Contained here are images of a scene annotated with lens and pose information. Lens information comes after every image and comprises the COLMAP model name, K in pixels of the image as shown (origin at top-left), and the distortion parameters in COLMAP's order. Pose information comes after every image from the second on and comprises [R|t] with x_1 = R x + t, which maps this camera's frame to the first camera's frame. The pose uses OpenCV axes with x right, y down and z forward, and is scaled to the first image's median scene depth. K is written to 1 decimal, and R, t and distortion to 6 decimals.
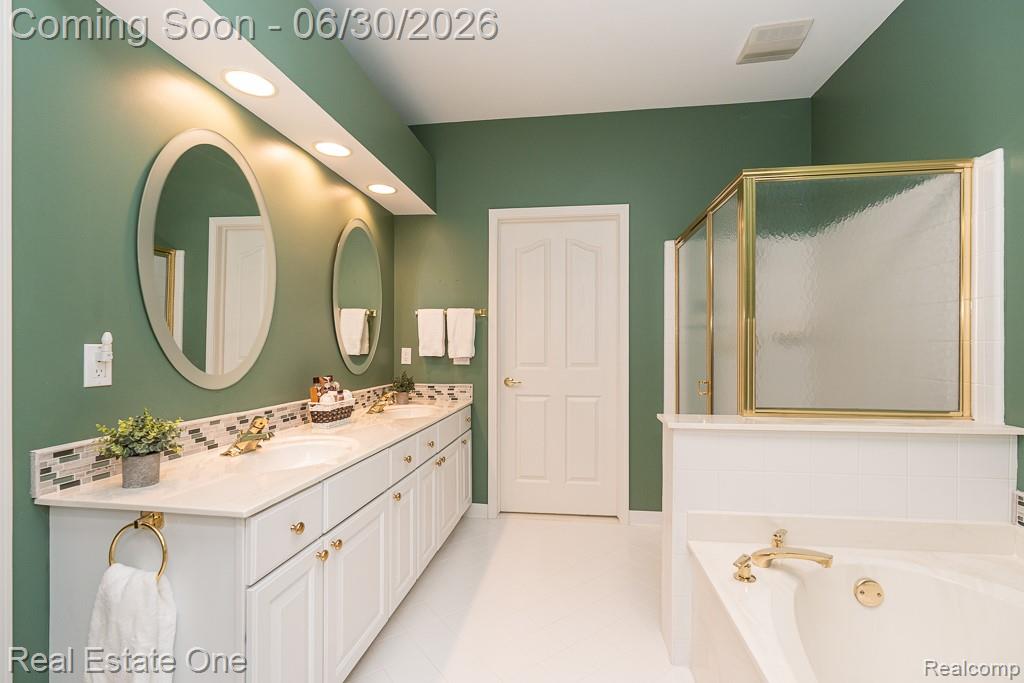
lens RADIAL K [[466.4, 0, 512.1], [0, 466.4, 347.3], [0, 0, 1]] dist [0.000552, 0.000289]
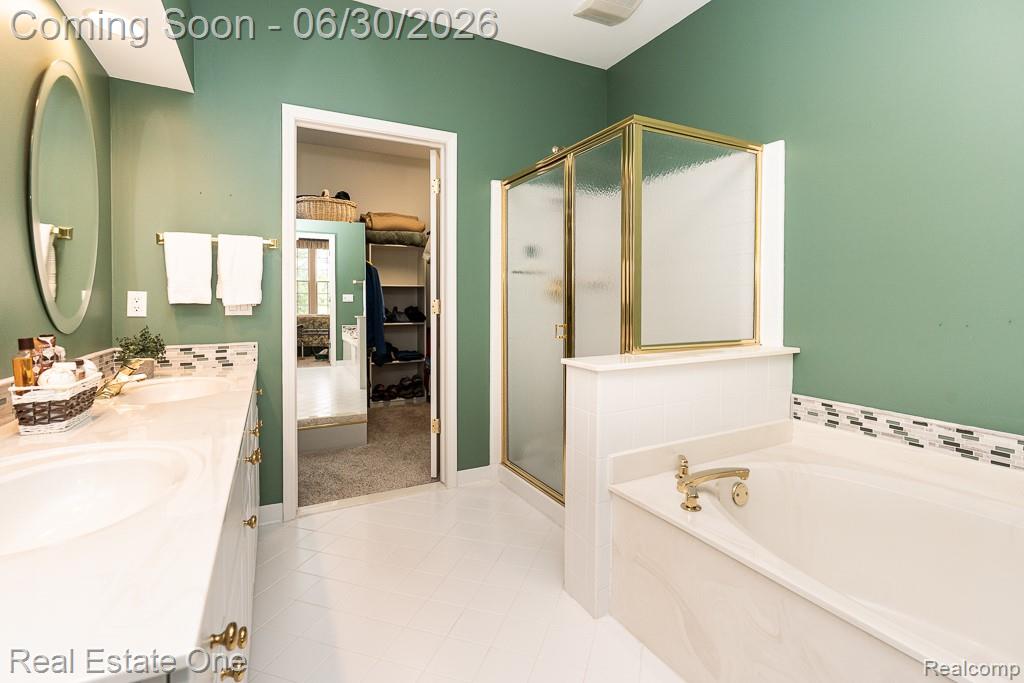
lens RADIAL K [[479.8, 0, 508.6], [0, 479.8, 308.9], [0, 0, 1]] dist [-0.001614, -0.000262]
pose [[0.812700, -0.011129, 0.582576, -0.285661], [0.002388, 0.999873, 0.015770, 0.023982], [-0.582677, -0.011425, 0.812623, 0.246149]]
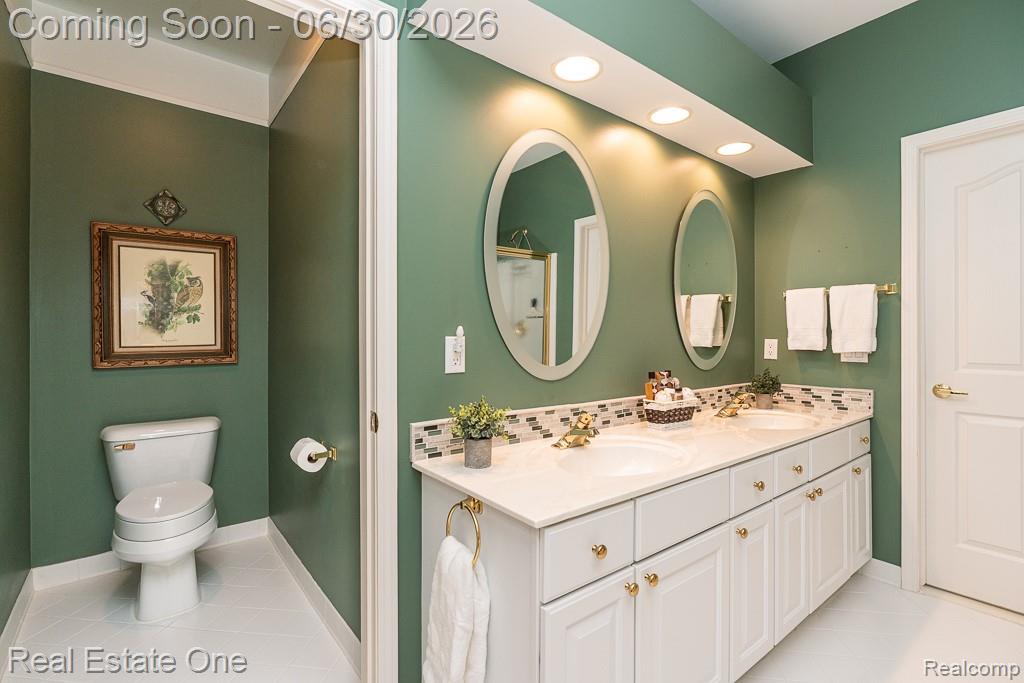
lens RADIAL K [[472.1, 0, 513.0], [0, 472.1, 335.4], [0, 0, 1]] dist [-0.003620, -0.000160]
pose [[0.727716, -0.003337, -0.685870, 0.012132], [0.000645, 0.999991, -0.004182, -0.002822], [0.685878, 0.002601, 0.727712, 0.144961]]
